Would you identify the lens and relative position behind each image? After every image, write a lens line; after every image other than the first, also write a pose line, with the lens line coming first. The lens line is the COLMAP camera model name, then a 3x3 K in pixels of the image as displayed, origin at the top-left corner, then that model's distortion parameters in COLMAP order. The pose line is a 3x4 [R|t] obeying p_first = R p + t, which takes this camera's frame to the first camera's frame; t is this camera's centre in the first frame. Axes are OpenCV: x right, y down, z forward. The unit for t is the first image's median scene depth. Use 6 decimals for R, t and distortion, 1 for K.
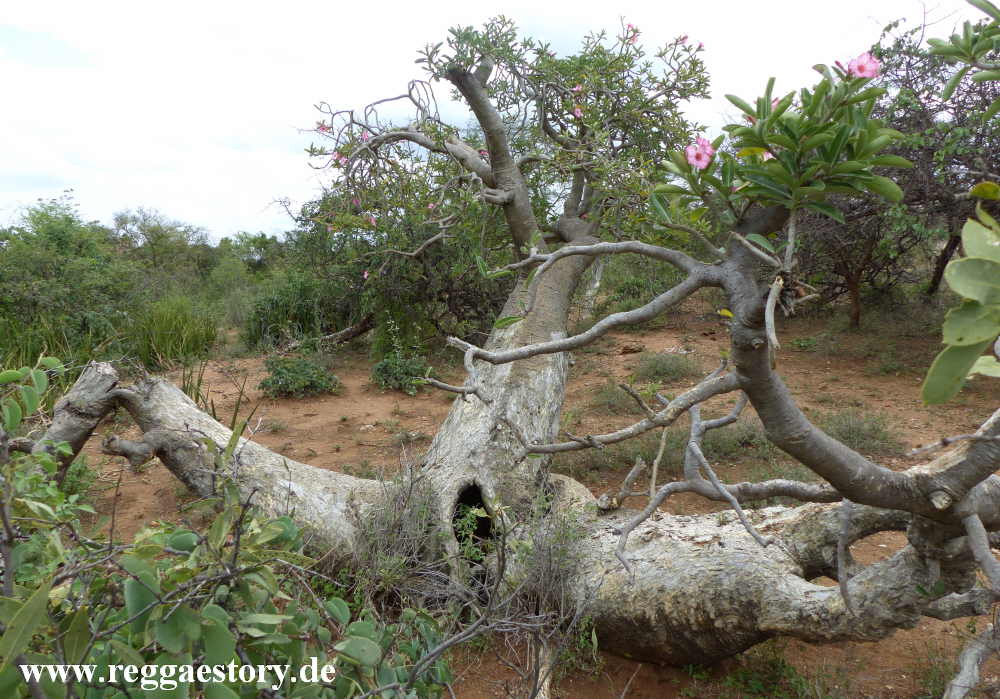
lens RADIAL K [[743.4, 0, 498.4], [0, 743.4, 353.4], [0, 0, 1]] dist [-0.013065, 0.001582]
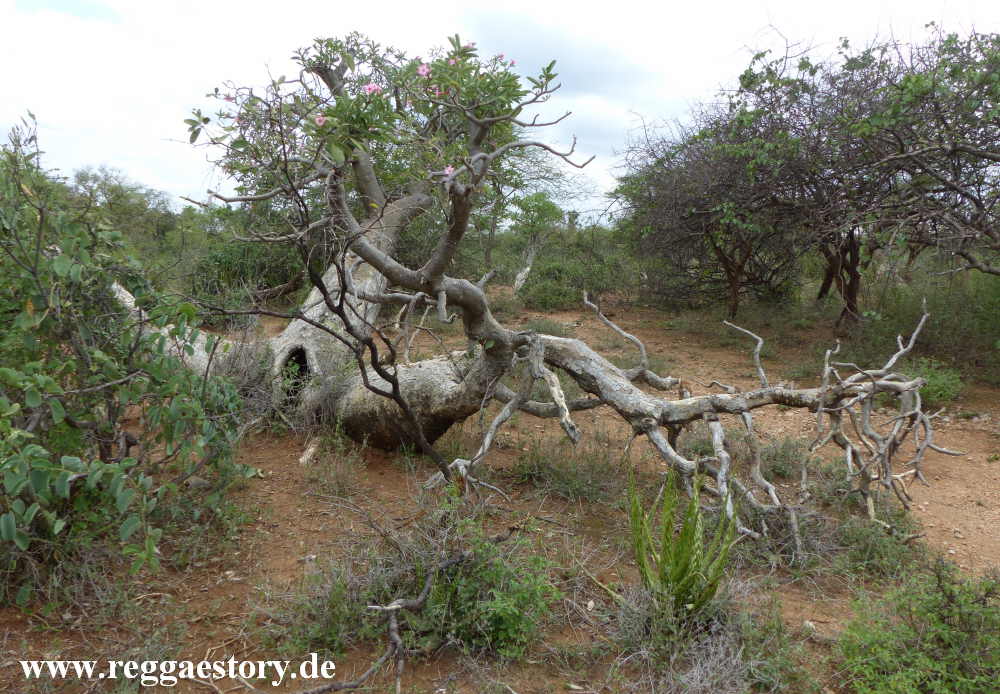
lens RADIAL K [[807.9, 0, 502.2], [0, 807.9, 343.5], [0, 0, 1]] dist [-0.017895, 0.004645]
pose [[0.996564, 0.079806, 0.022144, 0.278649], [-0.079262, 0.996555, -0.024413, 0.149290], [-0.024016, 0.022574, 0.999457, -0.509656]]
